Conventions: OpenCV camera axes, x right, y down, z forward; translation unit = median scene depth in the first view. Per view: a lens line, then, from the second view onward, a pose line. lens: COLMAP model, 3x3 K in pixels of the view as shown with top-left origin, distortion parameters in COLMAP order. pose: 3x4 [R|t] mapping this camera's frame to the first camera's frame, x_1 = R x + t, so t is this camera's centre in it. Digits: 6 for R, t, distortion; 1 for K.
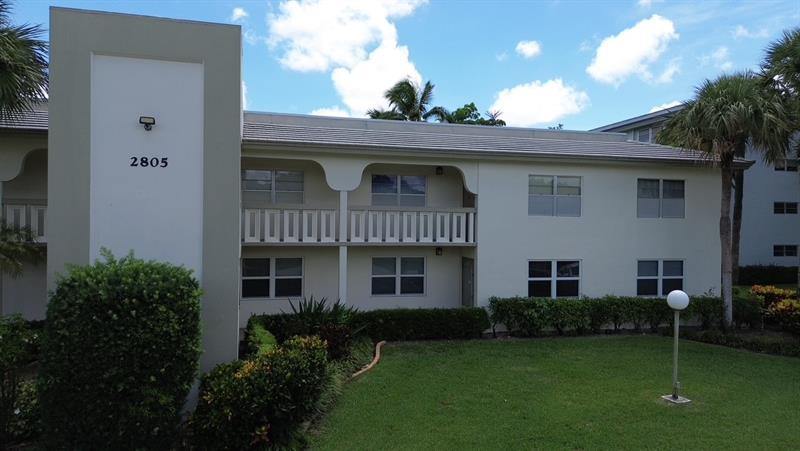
lens RADIAL K [[588.1, 0, 439.7], [0, 588.1, 190.4], [0, 0, 1]] dist [0.014876, -0.002763]
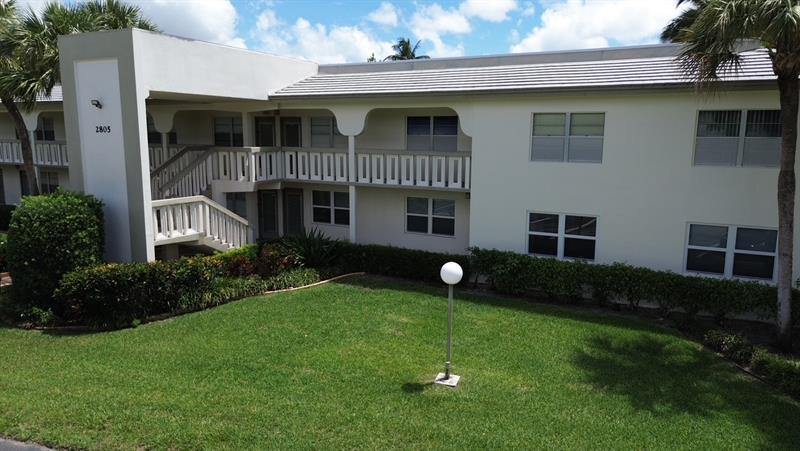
lens RADIAL K [[588.1, 0, 405.6], [0, 588.1, 225.8], [0, 0, 1]] dist [0.014876, -0.002763]
pose [[0.717692, 0.087591, -0.690830, 0.621728], [0.012567, 0.990267, 0.138612, 0.014908], [0.696247, -0.108163, 0.709606, 0.239413]]
